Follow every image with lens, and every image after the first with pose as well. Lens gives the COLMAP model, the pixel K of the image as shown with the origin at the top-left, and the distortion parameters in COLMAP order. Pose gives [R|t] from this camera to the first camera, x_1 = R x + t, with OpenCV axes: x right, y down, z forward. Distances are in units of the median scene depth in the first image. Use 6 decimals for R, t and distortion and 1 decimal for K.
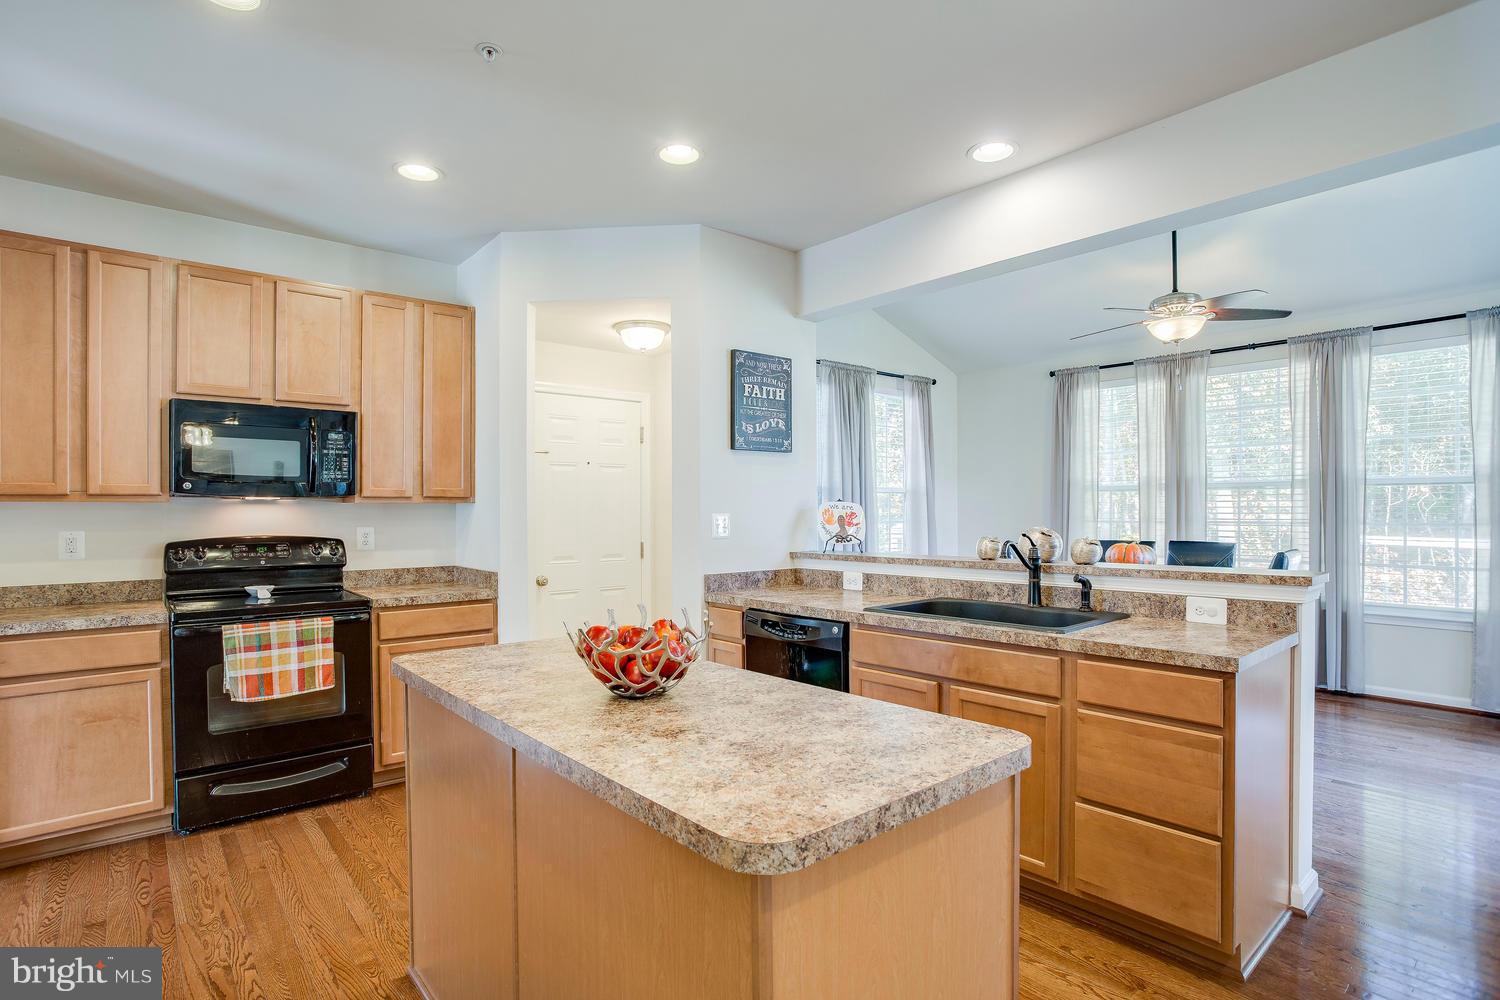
lens RADIAL K [[737.3, 0, 751.2], [0, 737.3, 512.4], [0, 0, 1]] dist [-0.049141, 0.016653]
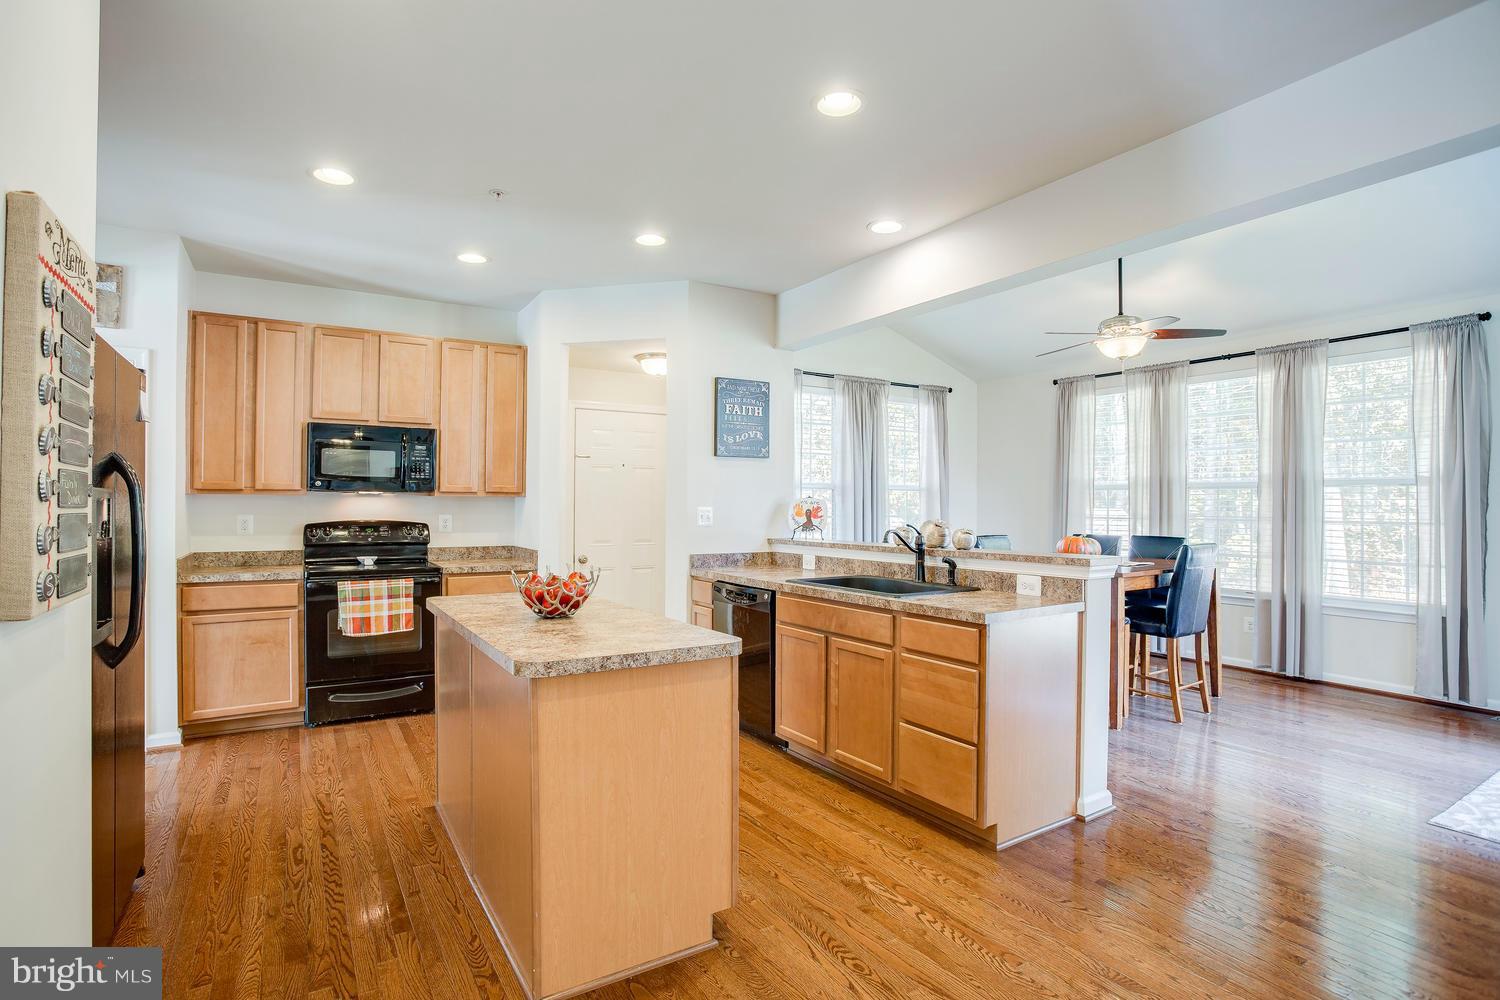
lens RADIAL K [[716.2, 0, 750.0], [0, 716.2, 500.0], [0, 0, 1]] dist [-0.041115, 0.000551]
pose [[0.990045, 0.007673, -0.140543, 0.230070], [-0.008993, 0.999921, -0.008760, -0.000176], [0.140465, 0.009937, 0.990036, -0.231255]]
